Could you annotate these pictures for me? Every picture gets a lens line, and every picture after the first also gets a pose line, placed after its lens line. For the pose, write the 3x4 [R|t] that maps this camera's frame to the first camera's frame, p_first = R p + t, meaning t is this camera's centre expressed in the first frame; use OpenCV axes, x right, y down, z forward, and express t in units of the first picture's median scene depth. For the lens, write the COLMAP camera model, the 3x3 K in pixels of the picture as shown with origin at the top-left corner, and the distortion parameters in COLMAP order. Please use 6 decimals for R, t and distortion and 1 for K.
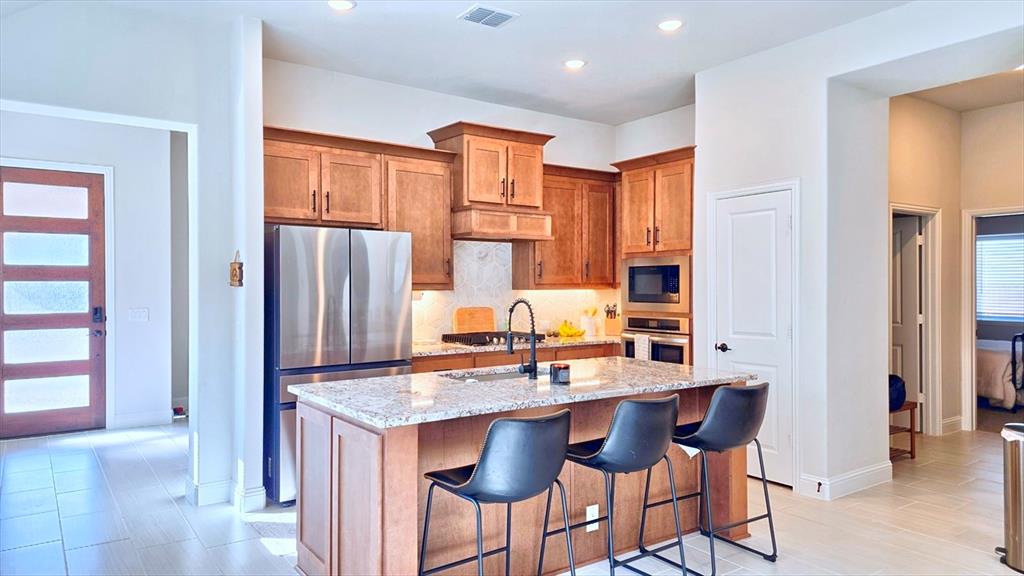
lens RADIAL K [[686.4, 0, 512.0], [0, 686.4, 288.0], [0, 0, 1]] dist [0.027996, -0.003332]
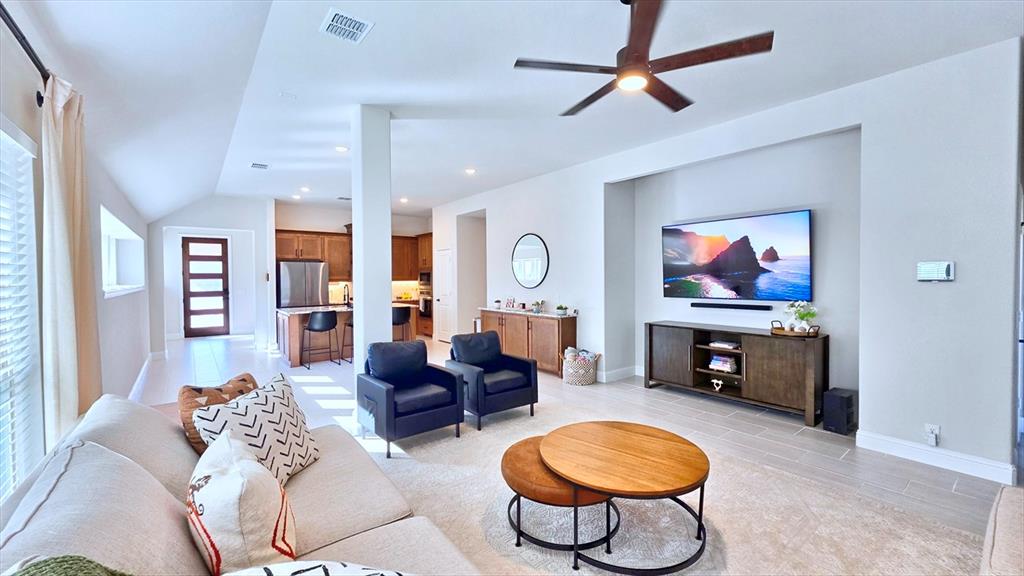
lens RADIAL K [[409.5, 0, 513.1], [0, 409.5, 284.4], [0, 0, 1]] dist [-0.000215, -0.000117]
pose [[0.998710, -0.006629, 0.050345, 0.501514], [0.006026, 0.999908, 0.012114, -0.001586], [-0.050421, -0.011795, 0.998658, -0.738098]]
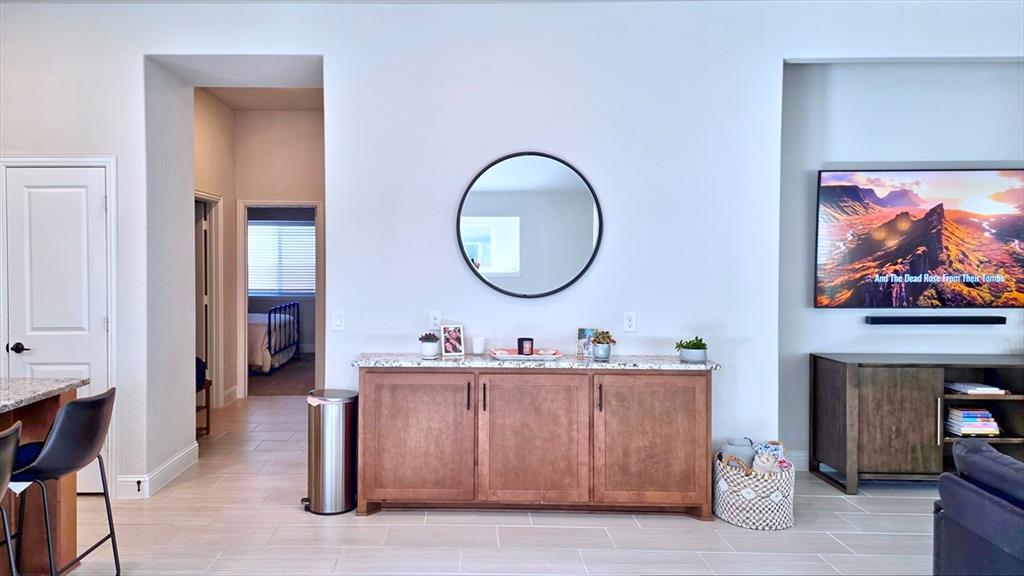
lens RADIAL K [[709.9, 0, 449.8], [0, 709.9, 273.4], [0, 0, 1]] dist [0.038435, -0.001042]
pose [[0.598509, -0.014686, 0.800981, -0.068959], [0.001904, 0.999855, 0.016909, -0.015569], [-0.801113, -0.008596, 0.598451, 0.060482]]
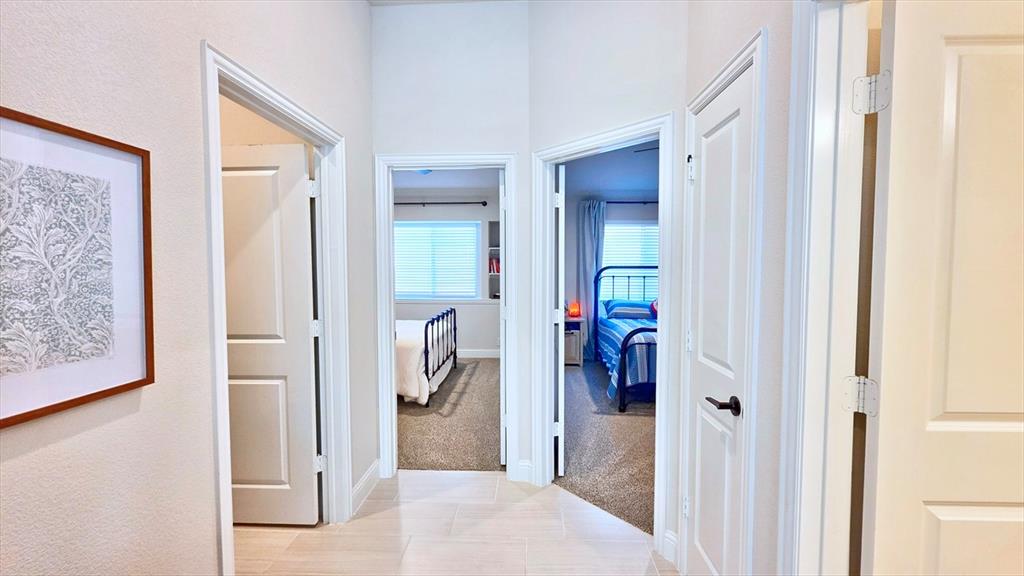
lens RADIAL K [[409.5, 0, 513.1], [0, 409.5, 284.4], [0, 0, 1]] dist [-0.000215, -0.000117]
pose [[0.616488, -0.036123, 0.786535, 0.496883], [0.004080, 0.999080, 0.042686, -0.006436], [-0.787354, -0.023107, 0.616069, 0.776685]]
